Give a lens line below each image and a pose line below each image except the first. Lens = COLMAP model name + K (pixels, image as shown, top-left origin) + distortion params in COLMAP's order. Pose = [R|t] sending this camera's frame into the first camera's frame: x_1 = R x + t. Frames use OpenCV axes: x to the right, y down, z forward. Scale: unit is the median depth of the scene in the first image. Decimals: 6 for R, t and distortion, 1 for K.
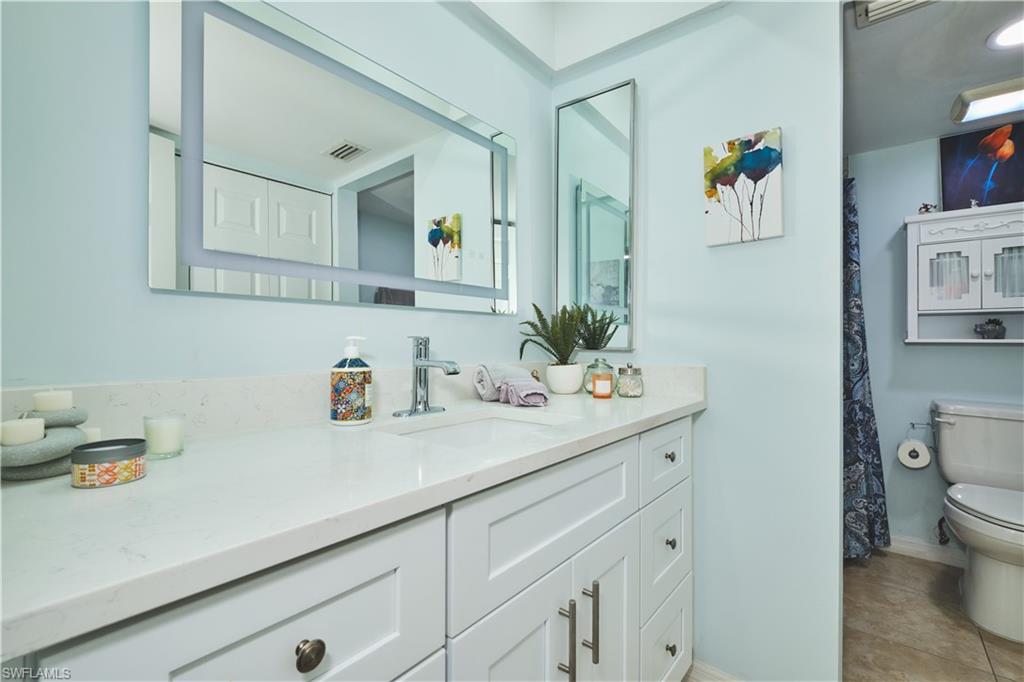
lens RADIAL K [[452.9, 0, 510.0], [0, 452.9, 341.8], [0, 0, 1]] dist [-0.003227, -0.000342]
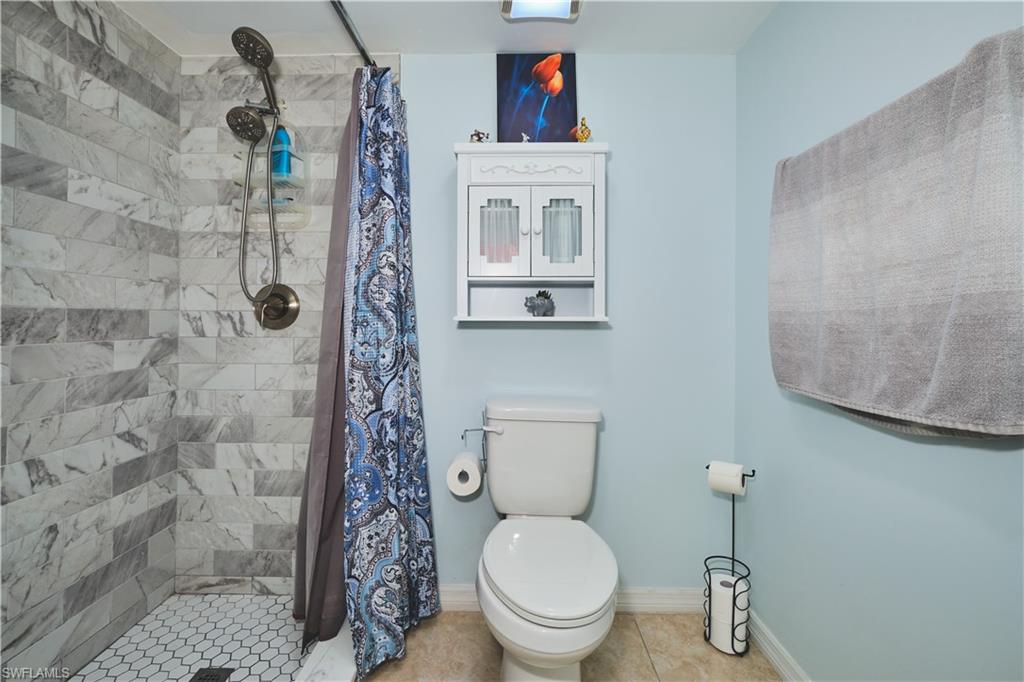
lens RADIAL K [[452.4, 0, 506.3], [0, 452.4, 321.5], [0, 0, 1]] dist [0.000873, -0.000142]
pose [[0.789153, -0.003808, 0.614185, 0.510207], [-0.001280, 0.999968, 0.007845, -0.003538], [-0.614196, -0.006977, 0.789123, 0.395575]]
